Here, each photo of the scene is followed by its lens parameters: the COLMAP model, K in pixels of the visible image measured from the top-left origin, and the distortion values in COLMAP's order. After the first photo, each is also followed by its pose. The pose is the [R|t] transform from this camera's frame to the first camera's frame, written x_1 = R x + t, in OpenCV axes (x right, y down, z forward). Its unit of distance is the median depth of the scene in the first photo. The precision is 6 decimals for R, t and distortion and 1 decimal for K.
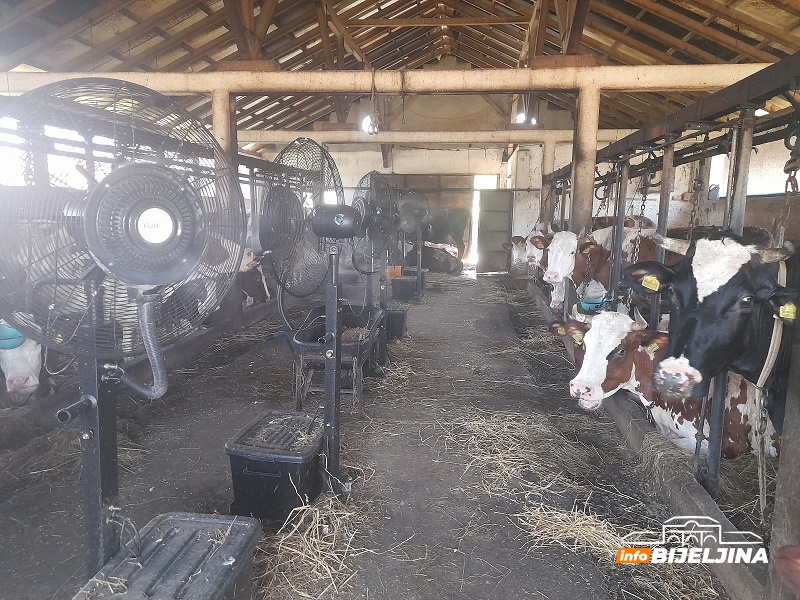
lens RADIAL K [[582.7, 0, 395.8], [0, 582.7, 295.8], [0, 0, 1]] dist [0.053204, -0.050300]
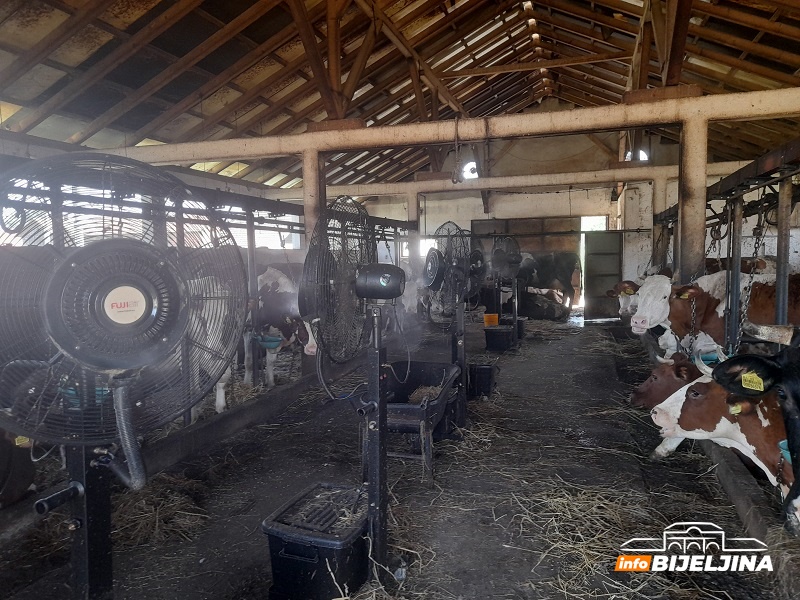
lens RADIAL K [[582.7, 0, 395.8], [0, 582.7, 295.8], [0, 0, 1]] dist [0.053204, -0.050300]
pose [[0.981506, -0.018842, -0.190504, 0.035647], [0.004275, 0.997054, -0.076589, -0.011678], [0.191386, 0.074358, 0.978694, 0.032972]]
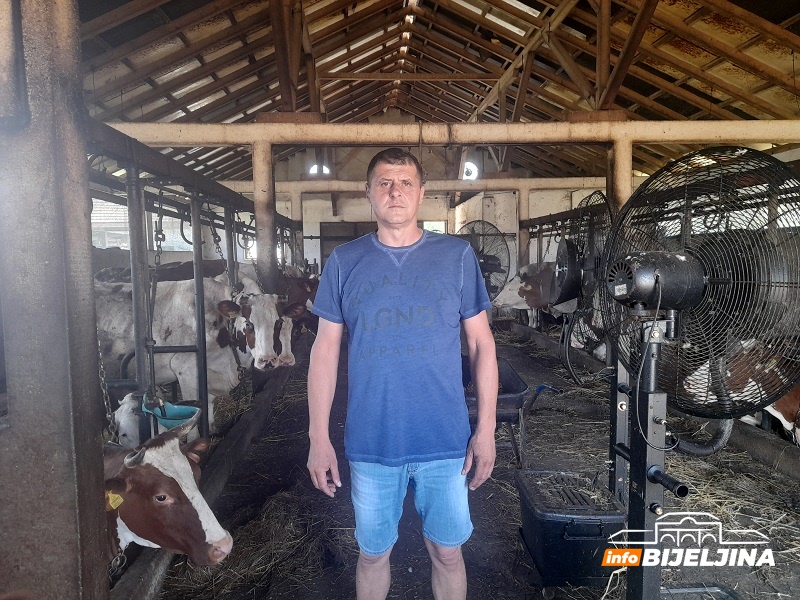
lens RADIAL K [[582.7, 0, 395.8], [0, 582.7, 295.8], [0, 0, 1]] dist [0.053204, -0.050300]
pose [[0.980940, -0.047059, 0.188529, -0.233785], [0.061392, 0.995591, -0.070916, -0.013850], [-0.184360, 0.081138, 0.979504, 0.032144]]
